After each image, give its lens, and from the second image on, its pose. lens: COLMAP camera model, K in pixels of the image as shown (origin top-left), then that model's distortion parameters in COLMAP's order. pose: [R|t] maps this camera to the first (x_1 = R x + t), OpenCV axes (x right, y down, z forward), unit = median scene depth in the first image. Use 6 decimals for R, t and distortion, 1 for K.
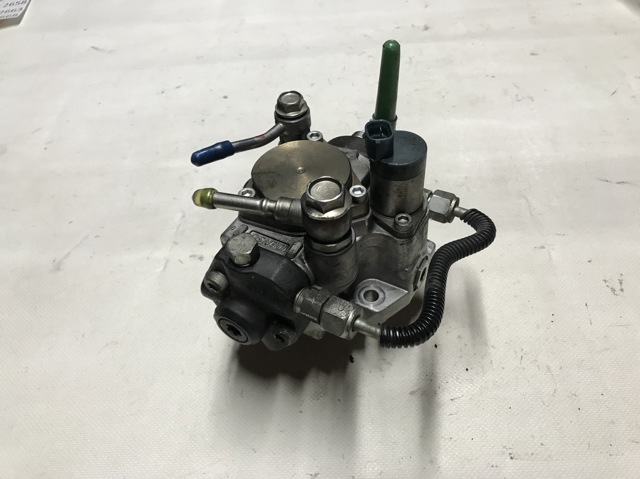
lens RADIAL K [[531.6, 0, 320.0], [0, 531.6, 239.5], [0, 0, 1]] dist [-0.003571, -0.005490]
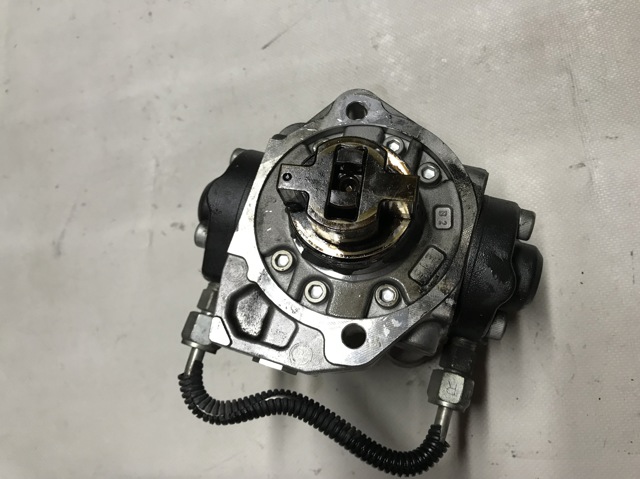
lens RADIAL K [[531.6, 0, 320.0], [0, 531.6, 239.5], [0, 0, 1]] dist [-0.003571, -0.005490]
pose [[0.958402, -0.130479, -0.253852, 0.219361], [0.239212, 0.852374, 0.465012, -0.295957], [0.155703, -0.506393, 0.848129, 0.236230]]
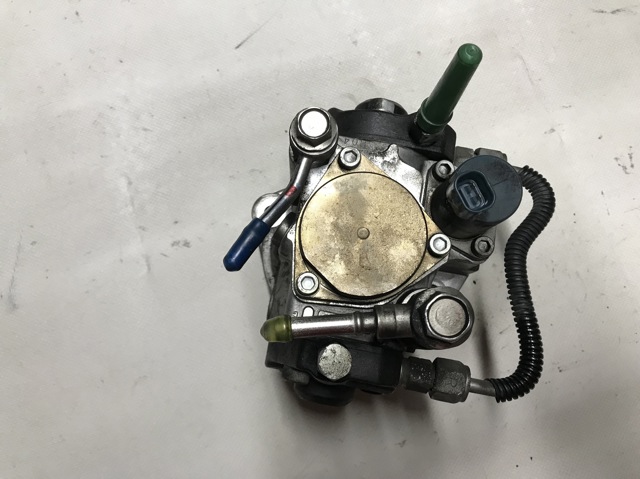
lens RADIAL K [[536.0, 0, 323.8], [0, 536.0, 247.1], [0, 0, 1]] dist [-0.003221, -0.003352]
pose [[0.939276, -0.308153, 0.151005, -0.141266], [0.182049, 0.820465, 0.541936, -0.355912], [-0.290894, -0.481537, 0.826742, 0.224359]]
